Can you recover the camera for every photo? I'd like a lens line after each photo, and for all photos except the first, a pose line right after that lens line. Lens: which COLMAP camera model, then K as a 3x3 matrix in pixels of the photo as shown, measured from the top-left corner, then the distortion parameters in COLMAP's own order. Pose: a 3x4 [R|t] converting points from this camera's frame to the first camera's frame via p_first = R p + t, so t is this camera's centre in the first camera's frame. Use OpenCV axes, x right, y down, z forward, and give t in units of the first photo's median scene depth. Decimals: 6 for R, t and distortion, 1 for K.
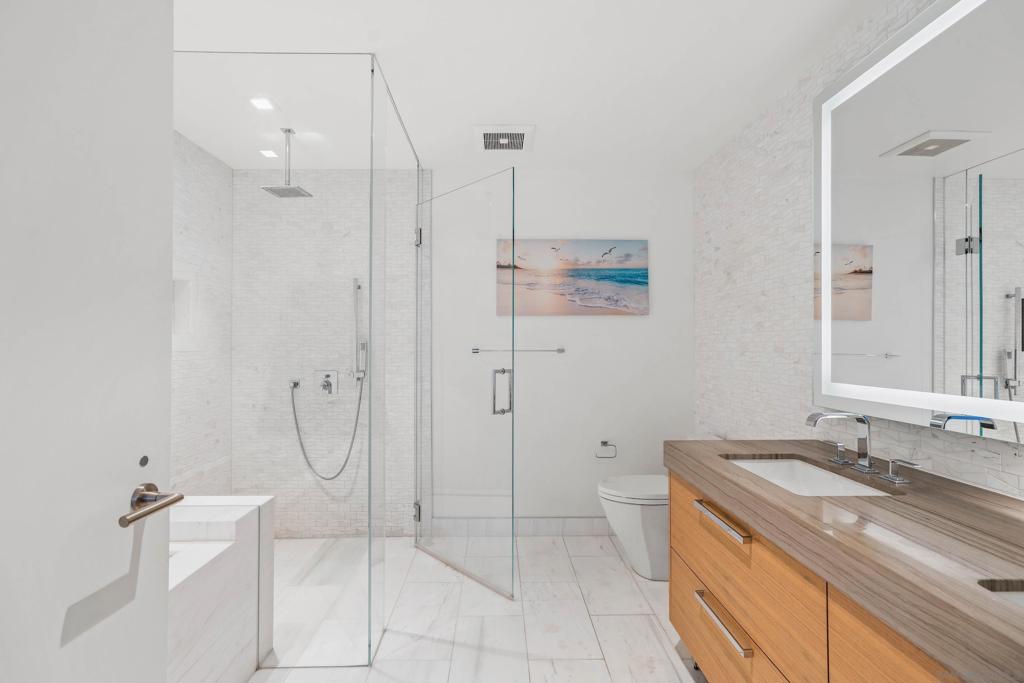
lens RADIAL K [[465.3, 0, 512.0], [0, 465.3, 341.5], [0, 0, 1]] dist [-0.019483, 0.019186]
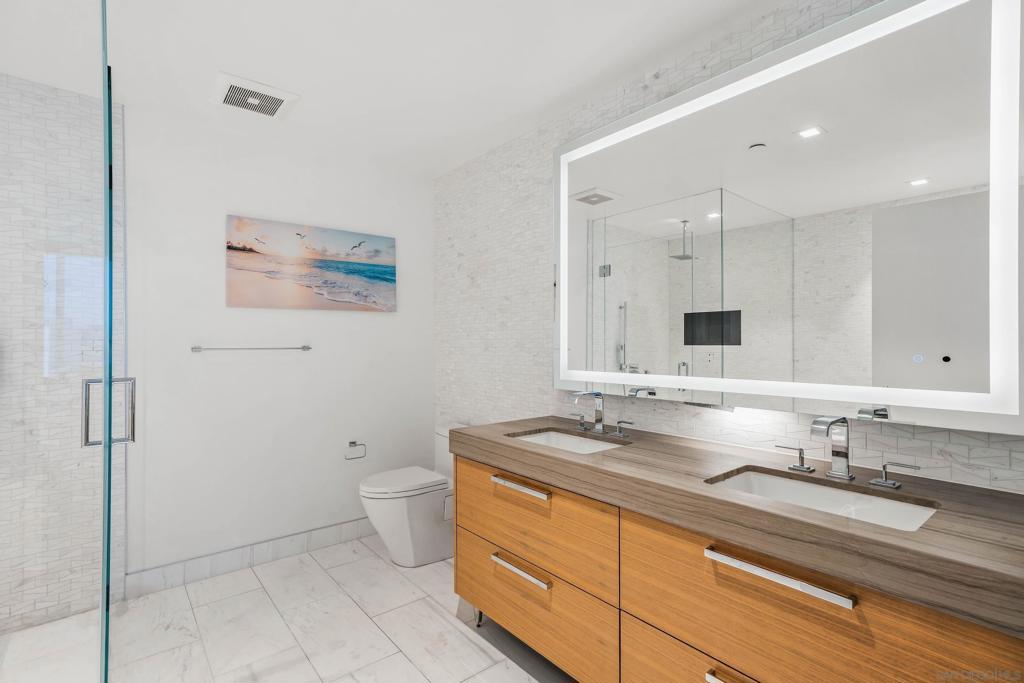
lens RADIAL K [[481.3, 0, 509.5], [0, 481.3, 340.1], [0, 0, 1]] dist [-0.011480, 0.020683]
pose [[0.791016, -0.000694, 0.611796, -0.181319], [-0.002510, 0.999987, 0.004380, -0.000969], [-0.611791, -0.005000, 0.791004, 0.016004]]
